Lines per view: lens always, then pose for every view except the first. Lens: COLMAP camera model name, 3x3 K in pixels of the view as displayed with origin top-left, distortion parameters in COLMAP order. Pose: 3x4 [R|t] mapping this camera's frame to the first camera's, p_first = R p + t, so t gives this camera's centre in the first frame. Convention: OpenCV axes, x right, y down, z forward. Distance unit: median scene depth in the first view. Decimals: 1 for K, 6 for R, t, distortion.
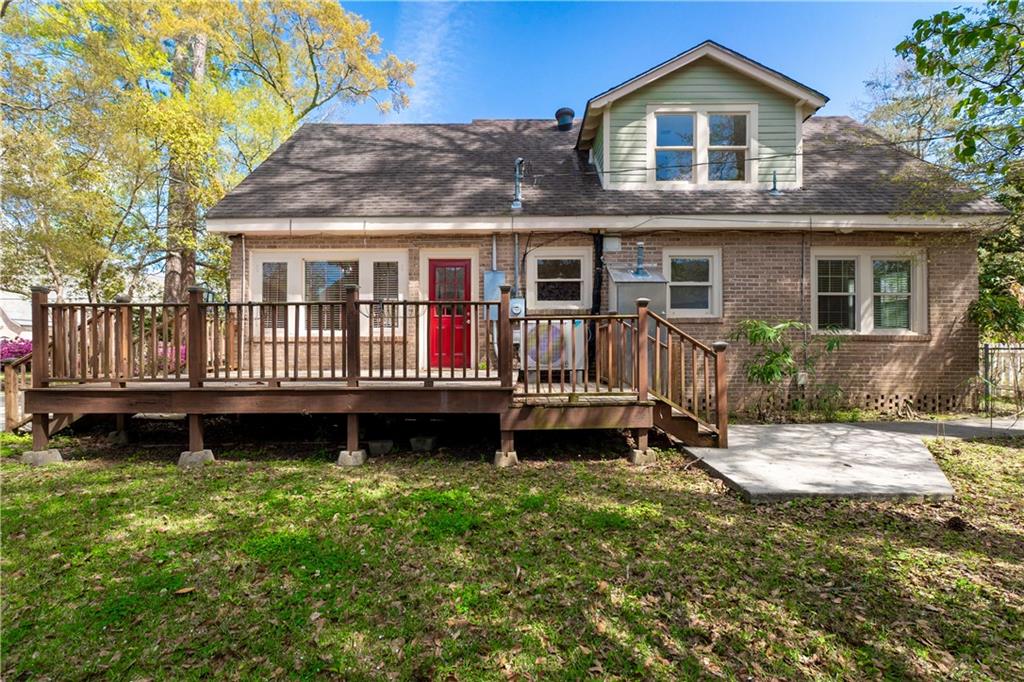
lens RADIAL K [[486.1, 0, 515.9], [0, 486.1, 347.7], [0, 0, 1]] dist [0.002551, 0.002009]
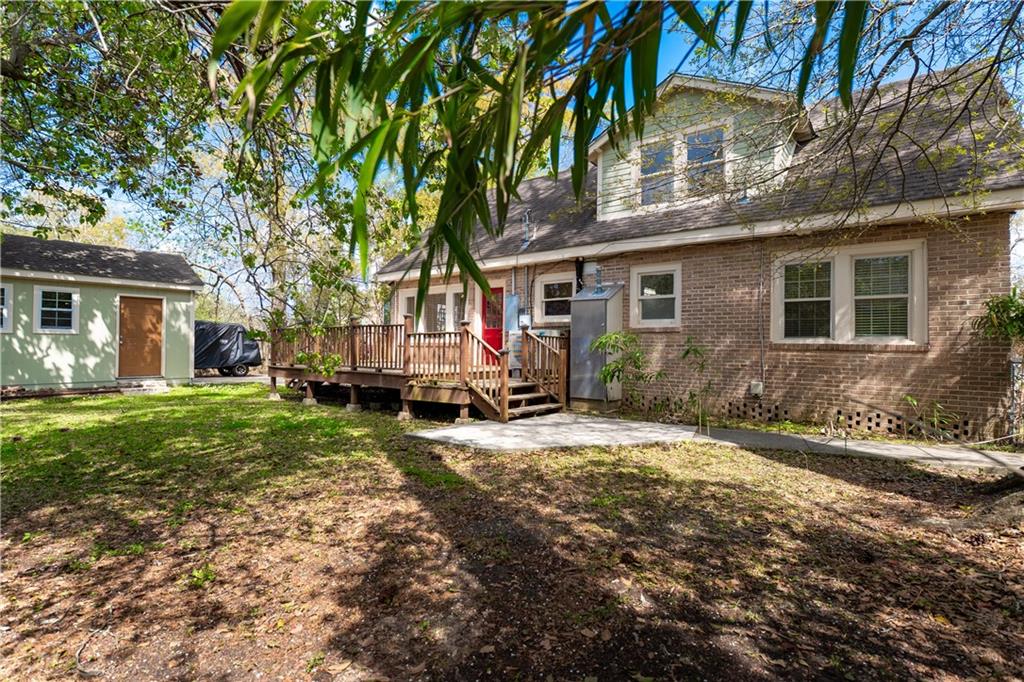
lens RADIAL K [[486.1, 0, 511.1], [0, 486.1, 345.9], [0, 0, 1]] dist [0.002551, 0.002009]
pose [[0.795689, 0.008644, -0.605644, 0.775953], [-0.014183, 0.999890, -0.004362, -0.009977], [0.605540, 0.012060, 0.795724, -0.083625]]
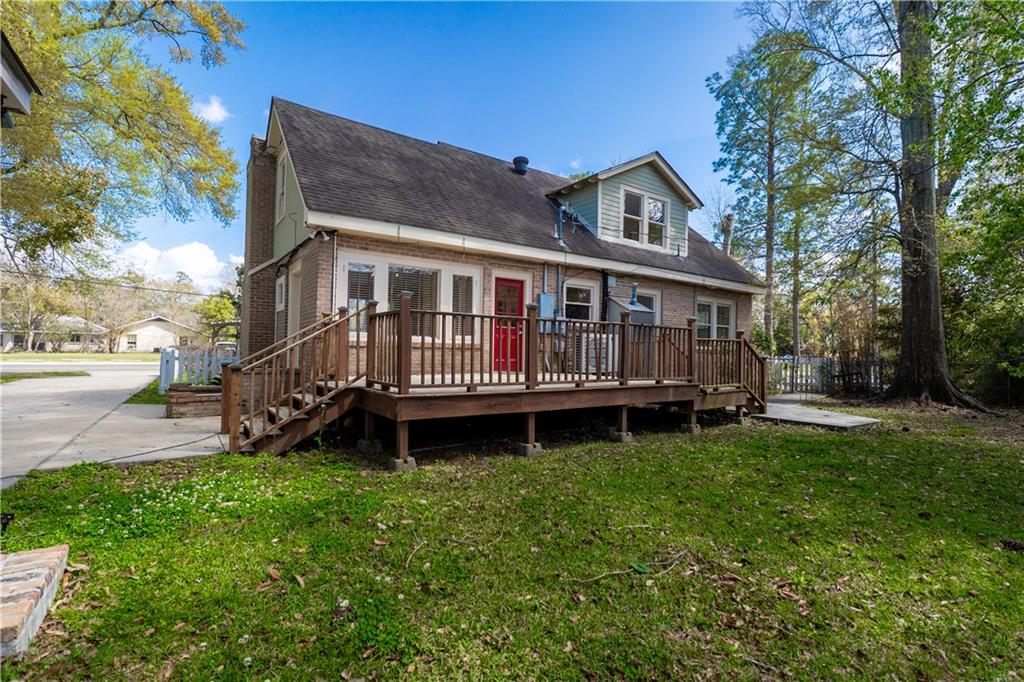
lens RADIAL K [[486.1, 0, 510.2], [0, 486.1, 341.0], [0, 0, 1]] dist [0.002551, 0.002009]
pose [[0.812226, 0.026165, 0.582756, -0.831606], [-0.015575, 0.999610, -0.023173, -0.006249], [-0.583135, 0.009745, 0.812317, 0.050134]]
